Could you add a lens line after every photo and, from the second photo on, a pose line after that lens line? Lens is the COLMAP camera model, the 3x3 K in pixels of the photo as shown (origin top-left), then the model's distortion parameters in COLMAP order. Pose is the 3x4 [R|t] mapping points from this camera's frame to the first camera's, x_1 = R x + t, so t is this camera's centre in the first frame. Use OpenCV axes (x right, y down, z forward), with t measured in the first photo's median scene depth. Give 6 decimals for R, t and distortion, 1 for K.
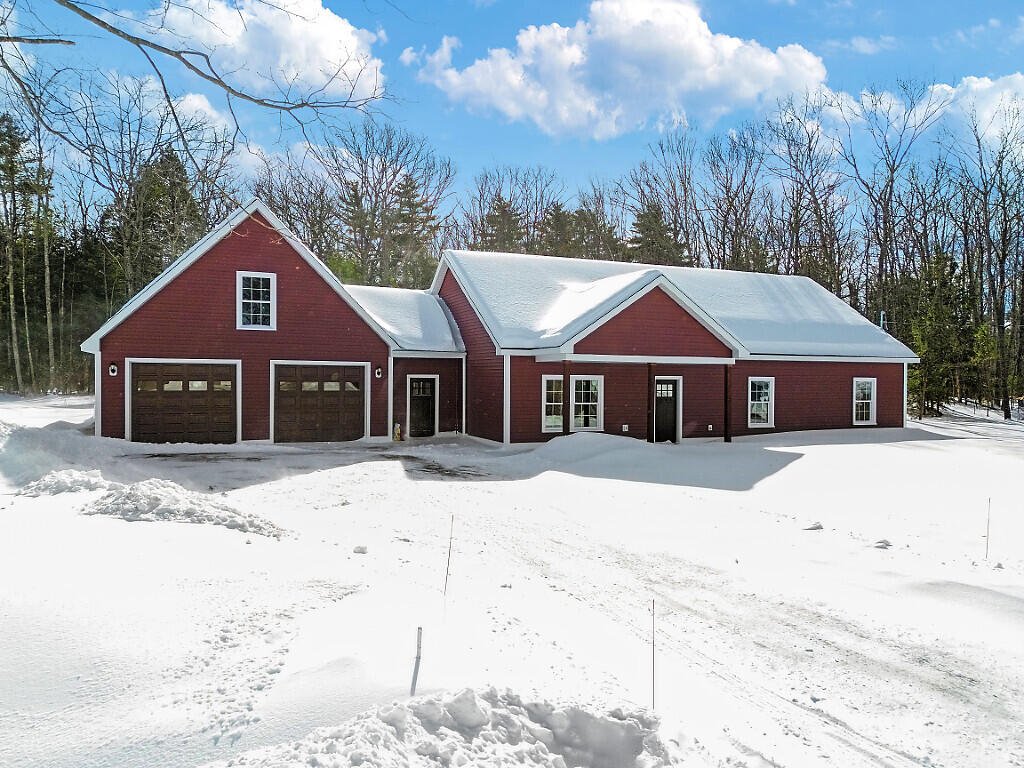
lens RADIAL K [[740.6, 0, 512.0], [0, 740.6, 384.0], [0, 0, 1]] dist [-0.008910, -0.004348]
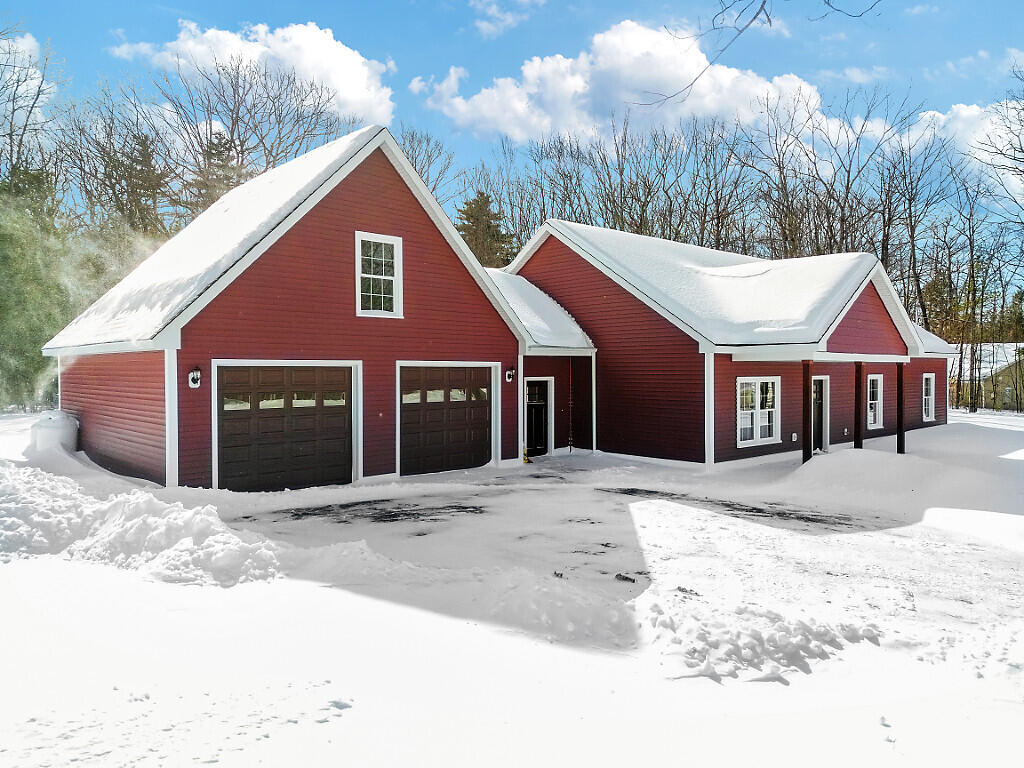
lens RADIAL K [[740.6, 0, 512.0], [0, 740.6, 384.0], [0, 0, 1]] dist [-0.008910, -0.004348]
pose [[0.940468, -0.015737, 0.339518, -0.463070], [0.013711, 0.999871, 0.008365, -0.014353], [-0.339606, -0.003212, 0.940562, 0.299297]]
